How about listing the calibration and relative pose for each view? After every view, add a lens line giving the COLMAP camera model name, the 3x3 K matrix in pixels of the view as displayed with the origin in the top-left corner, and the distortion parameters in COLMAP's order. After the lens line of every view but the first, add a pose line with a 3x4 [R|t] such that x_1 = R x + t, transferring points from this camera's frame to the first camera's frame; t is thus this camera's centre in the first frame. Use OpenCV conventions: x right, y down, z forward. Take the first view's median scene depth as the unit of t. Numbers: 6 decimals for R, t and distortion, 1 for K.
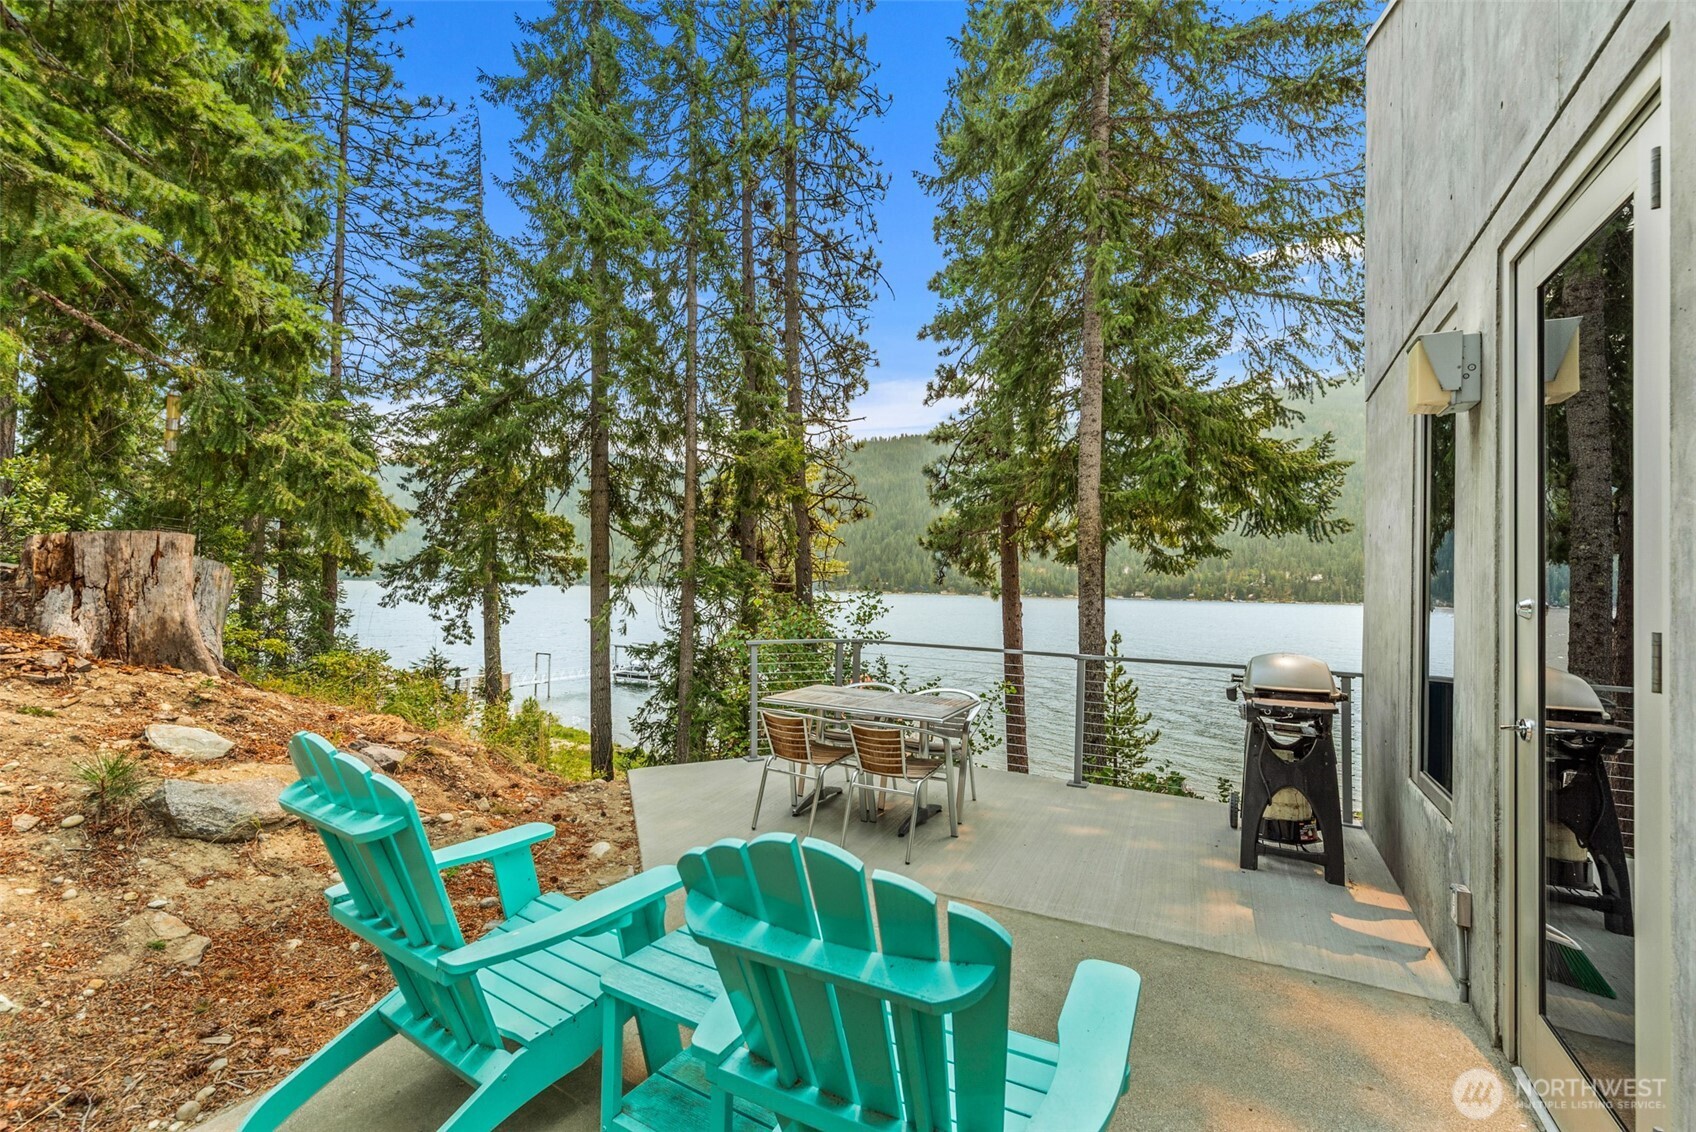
lens RADIAL K [[736.3, 0, 852.3], [0, 736.3, 572.2], [0, 0, 1]] dist [0.000396, -0.000511]
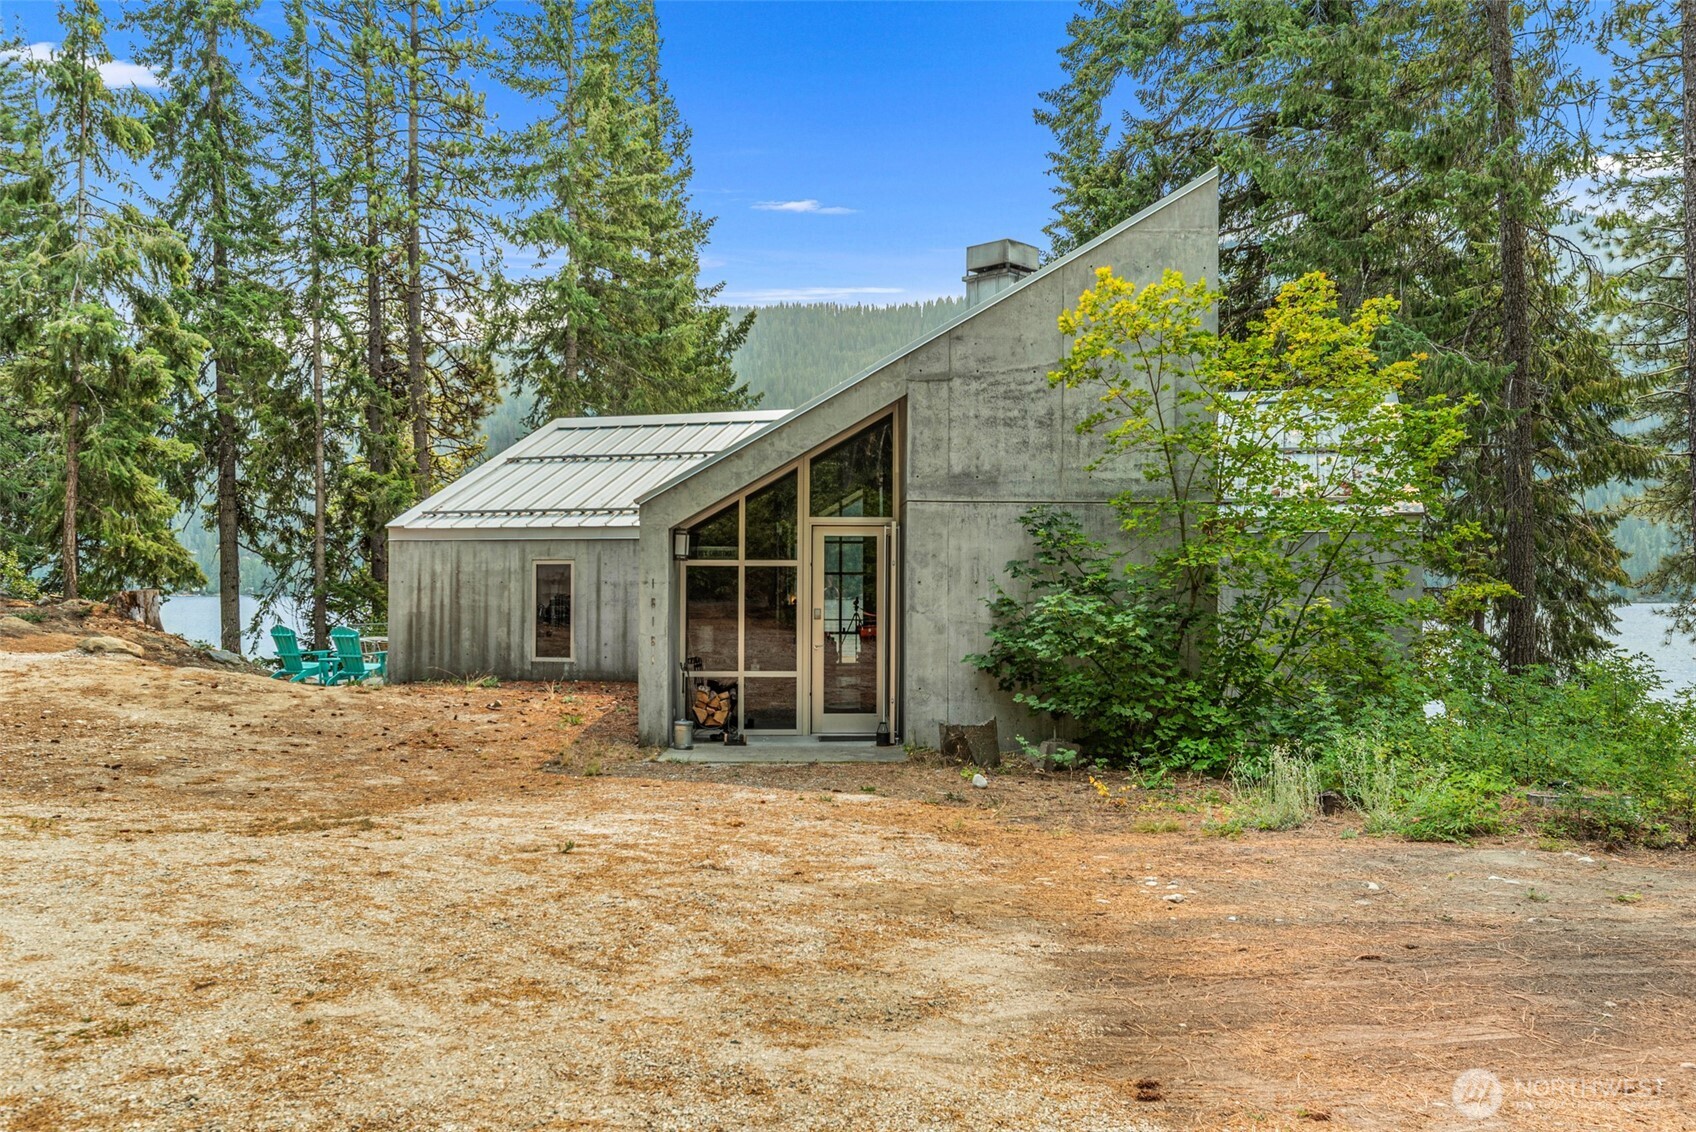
lens RADIAL K [[1372.0, 0, 854.9], [0, 1372.0, 570.8], [0, 0, 1]] dist [0.000040, 0.001343]
pose [[0.986004, -0.015470, 0.166005, 0.205551], [0.014146, 0.999858, 0.009152, -0.028736], [-0.166123, -0.006675, 0.986082, -1.050531]]
